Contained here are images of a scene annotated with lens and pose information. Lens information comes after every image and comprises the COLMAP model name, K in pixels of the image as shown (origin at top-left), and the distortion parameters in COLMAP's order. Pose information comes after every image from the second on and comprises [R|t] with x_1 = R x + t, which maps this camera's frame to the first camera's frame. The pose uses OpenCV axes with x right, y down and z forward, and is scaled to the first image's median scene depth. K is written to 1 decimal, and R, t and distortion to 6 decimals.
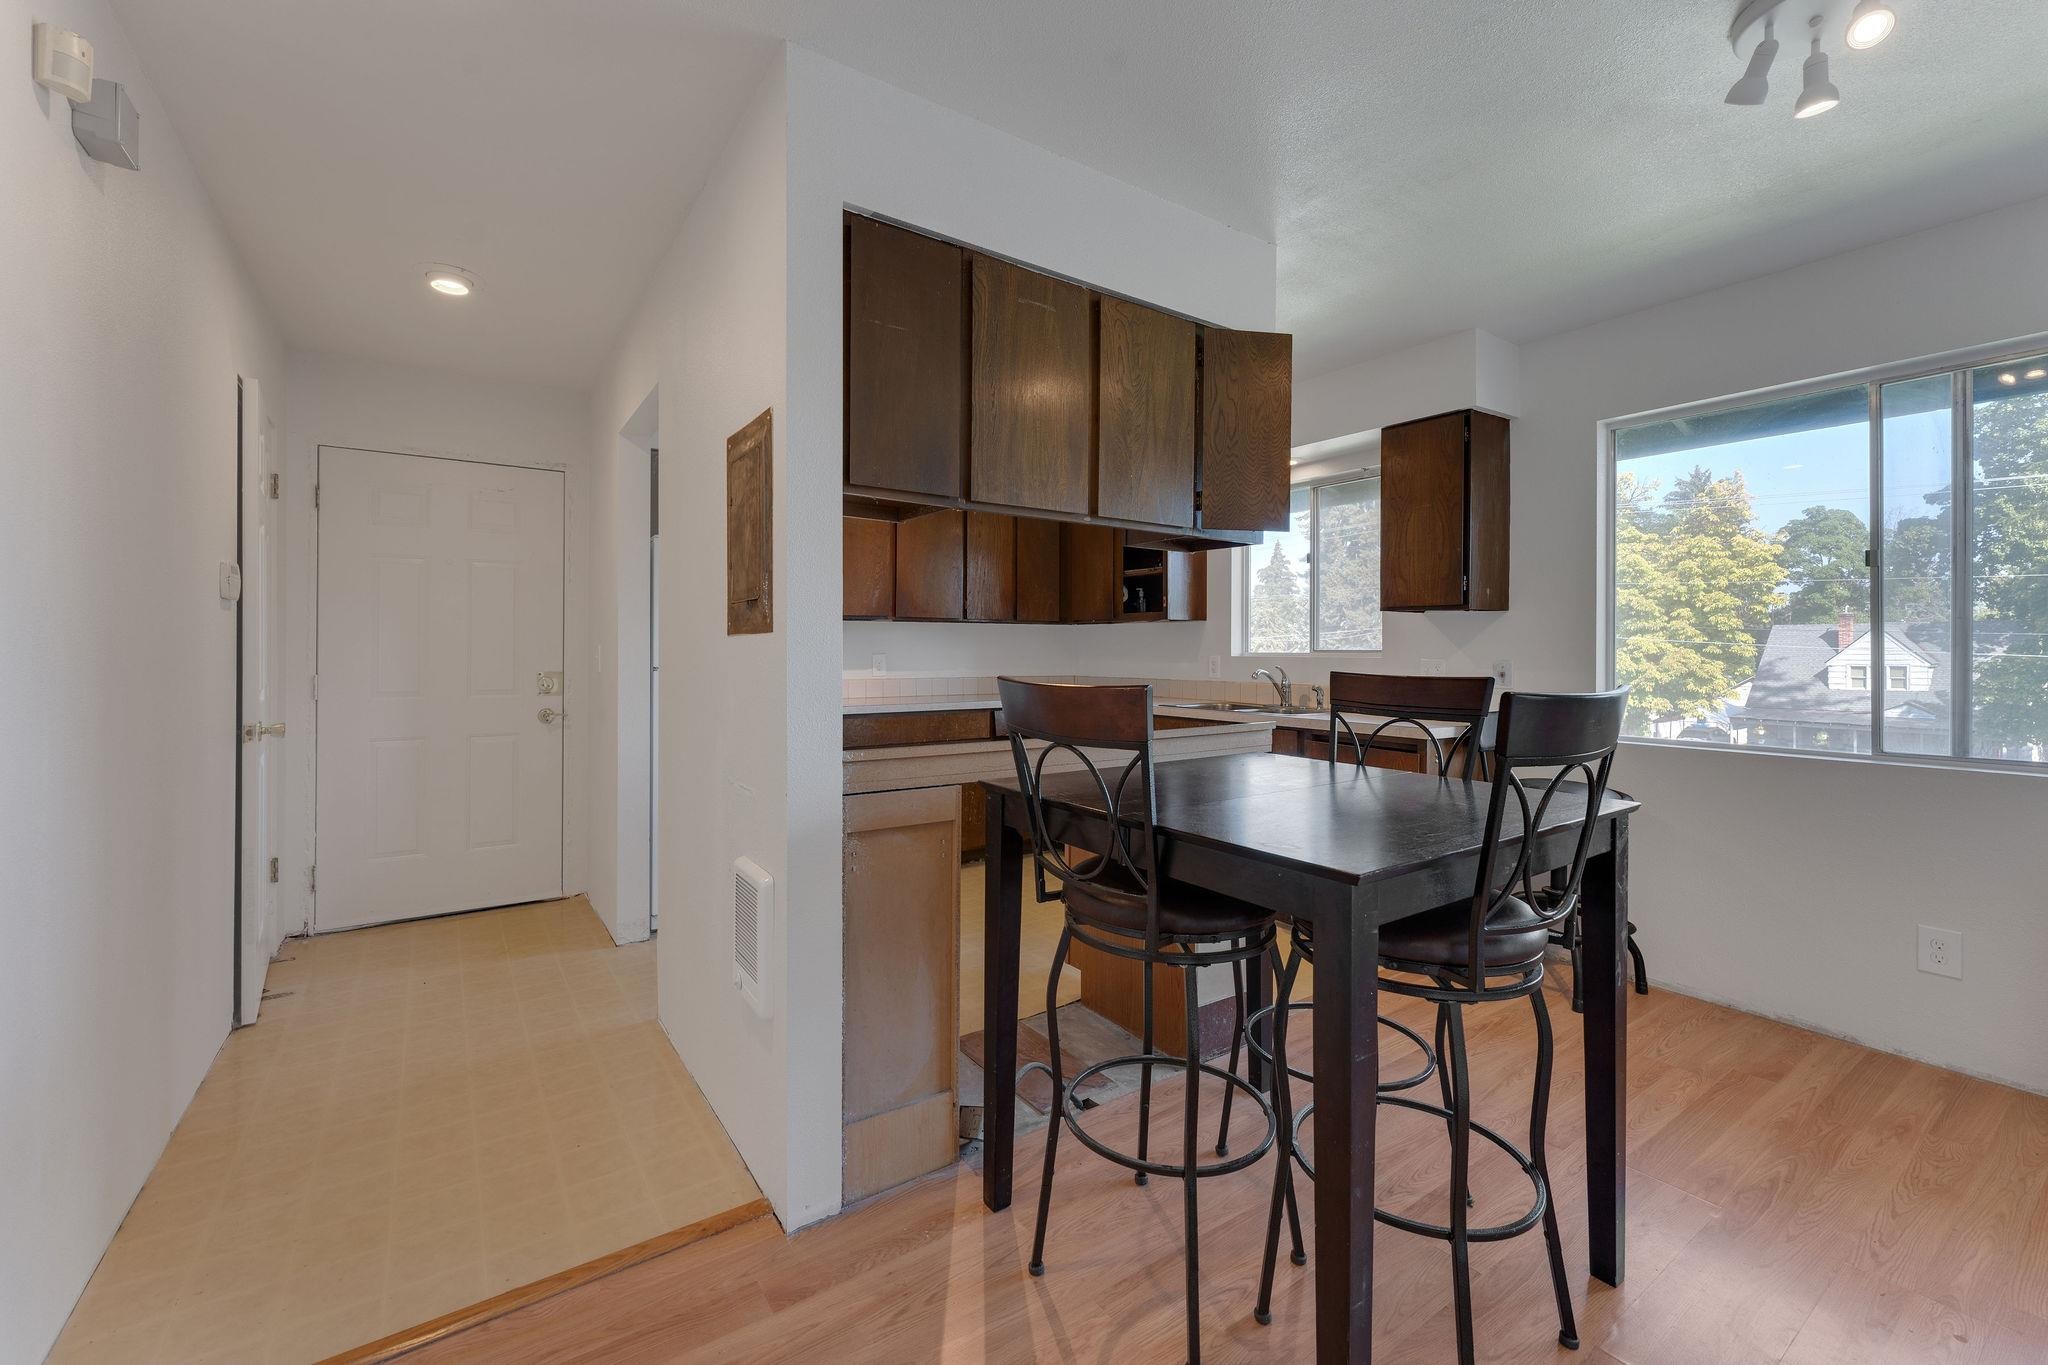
lens RADIAL K [[840.6, 0, 1028.3], [0, 840.6, 649.7], [0, 0, 1]] dist [0.002742, -0.000494]
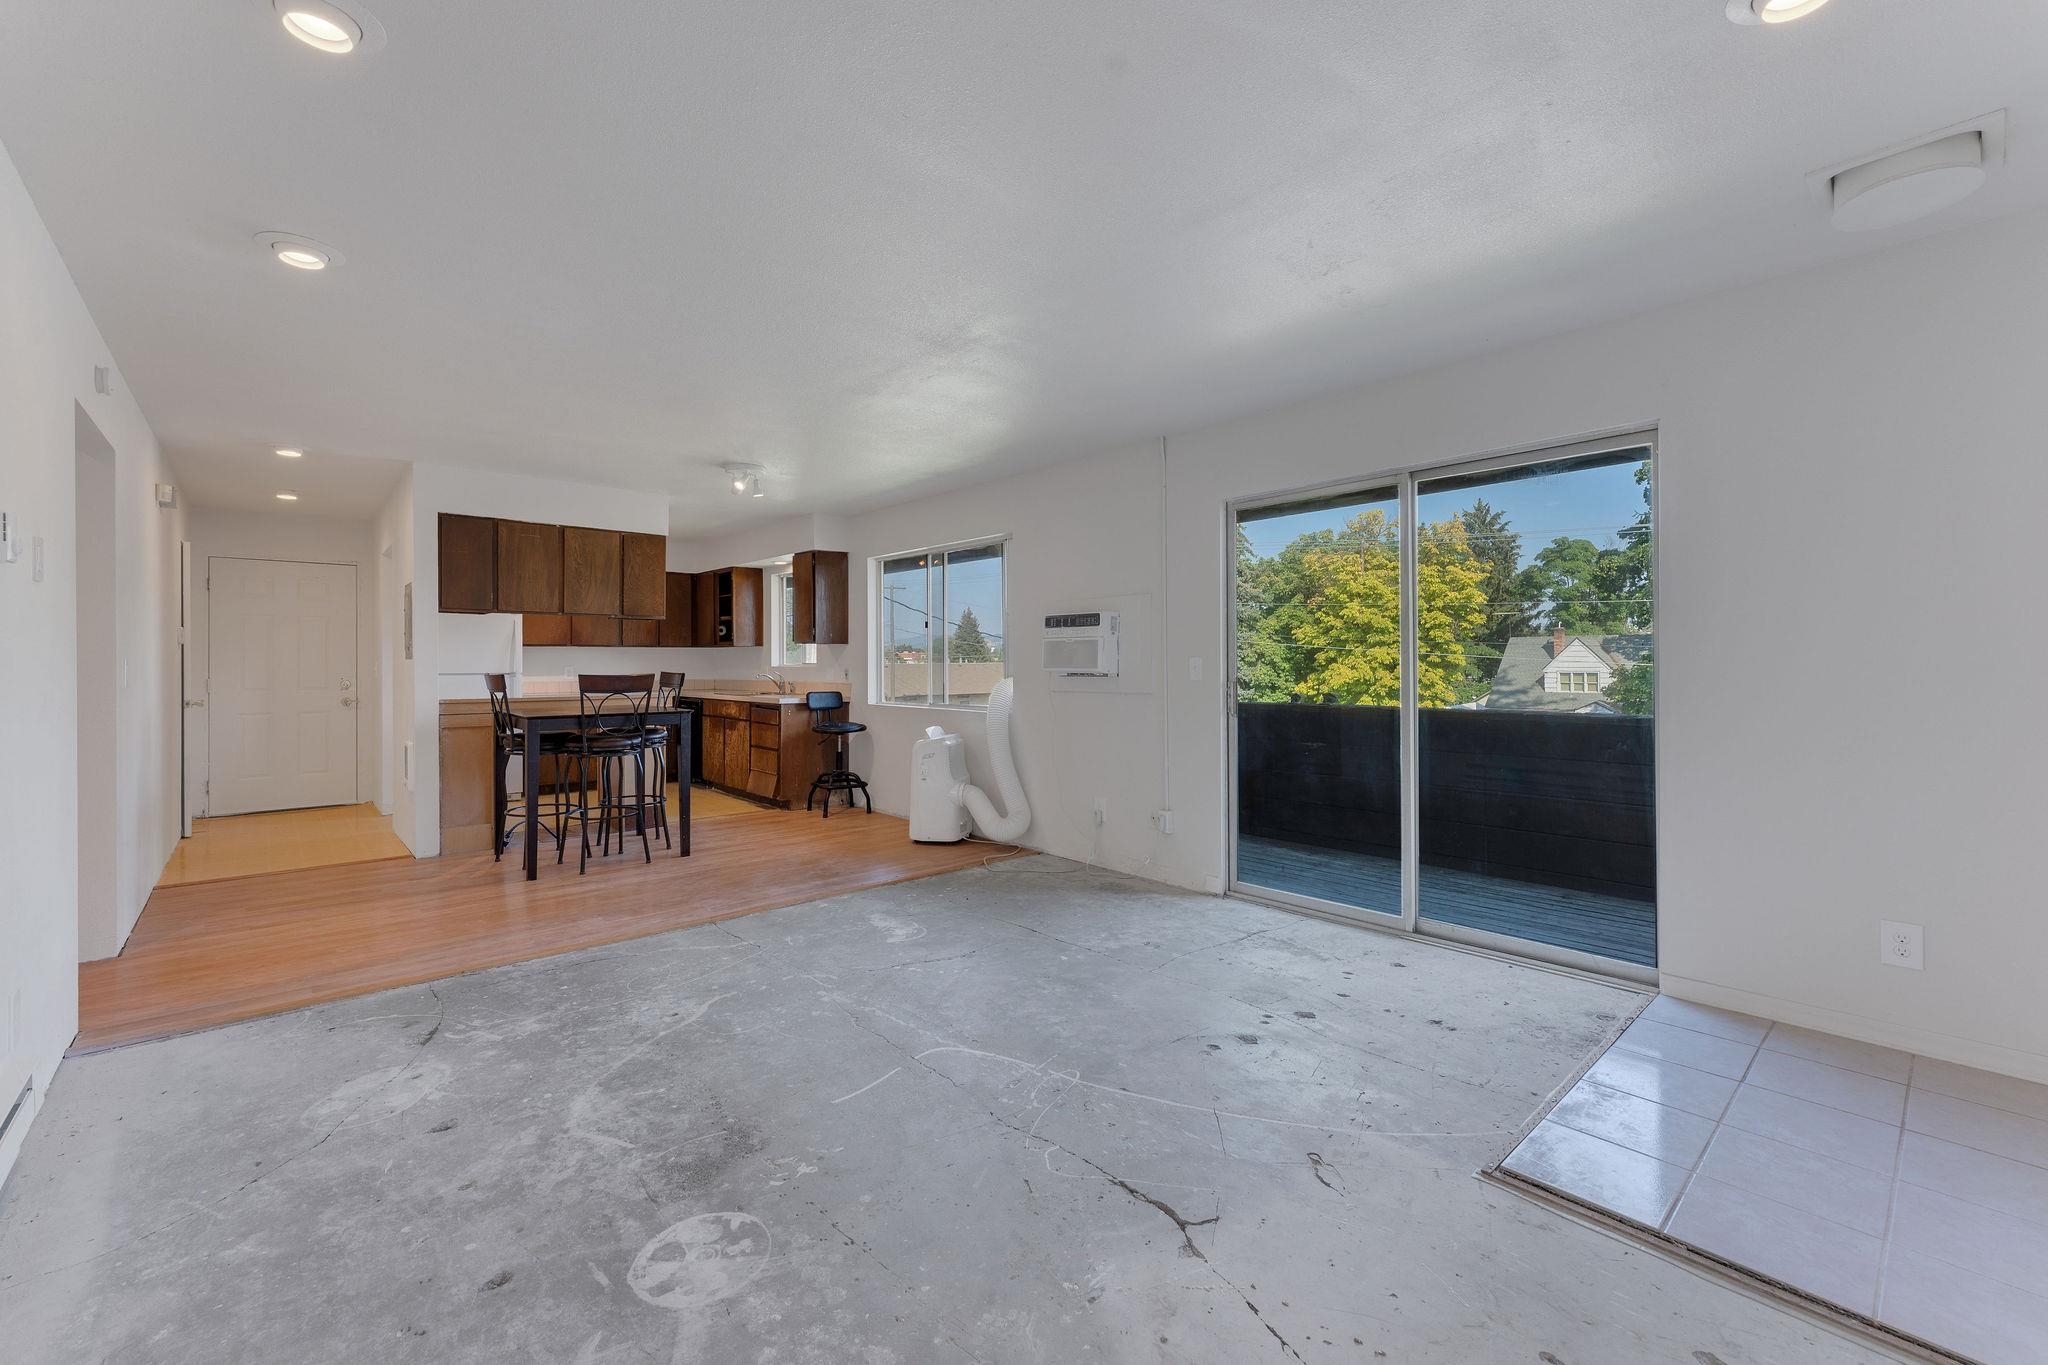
lens RADIAL K [[840.6, 0, 1026.1], [0, 840.6, 664.4], [0, 0, 1]] dist [0.002742, -0.000494]
pose [[0.992123, -0.004729, 0.125175, 0.082676], [0.004270, 0.999983, 0.003940, -0.000267], [-0.125192, -0.003375, 0.992127, -0.123940]]
